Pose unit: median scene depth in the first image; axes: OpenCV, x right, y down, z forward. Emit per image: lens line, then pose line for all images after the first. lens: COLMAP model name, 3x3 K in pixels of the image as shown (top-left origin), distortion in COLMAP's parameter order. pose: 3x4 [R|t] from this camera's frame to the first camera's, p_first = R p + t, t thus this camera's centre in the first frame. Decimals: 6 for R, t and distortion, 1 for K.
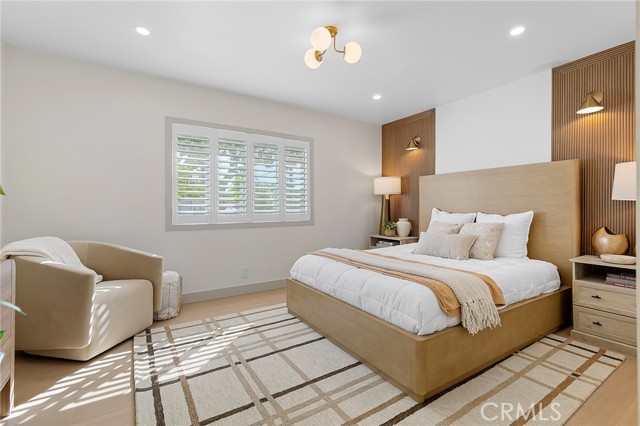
lens RADIAL K [[290.8, 0, 318.8], [0, 290.8, 204.5], [0, 0, 1]] dist [-0.000095, -0.000250]
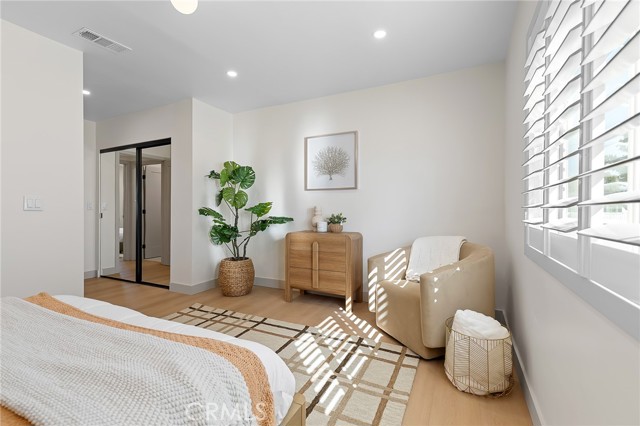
lens RADIAL K [[290.8, 0, 318.8], [0, 290.8, 204.5], [0, 0, 1]] dist [-0.000095, -0.000250]
pose [[-0.858380, -0.002551, -0.513007, 0.092556], [0.002102, 0.999962, -0.008489, -0.004742], [0.513009, -0.008365, -0.858342, 1.625024]]
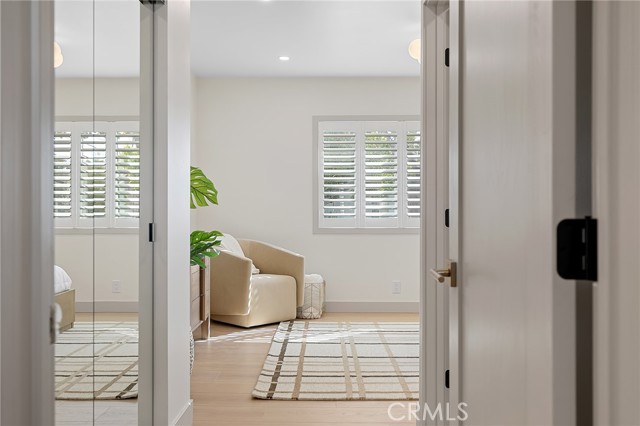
lens RADIAL K [[647.6, 0, 320.0], [0, 647.6, 213.0], [0, 0, 1]] dist [0.000773, 0.000323]
pose [[0.833033, 0.006032, -0.553190, 0.864156], [0.000511, 0.999932, 0.011673, -0.005300], [0.553223, -0.010006, 0.832973, -0.988248]]
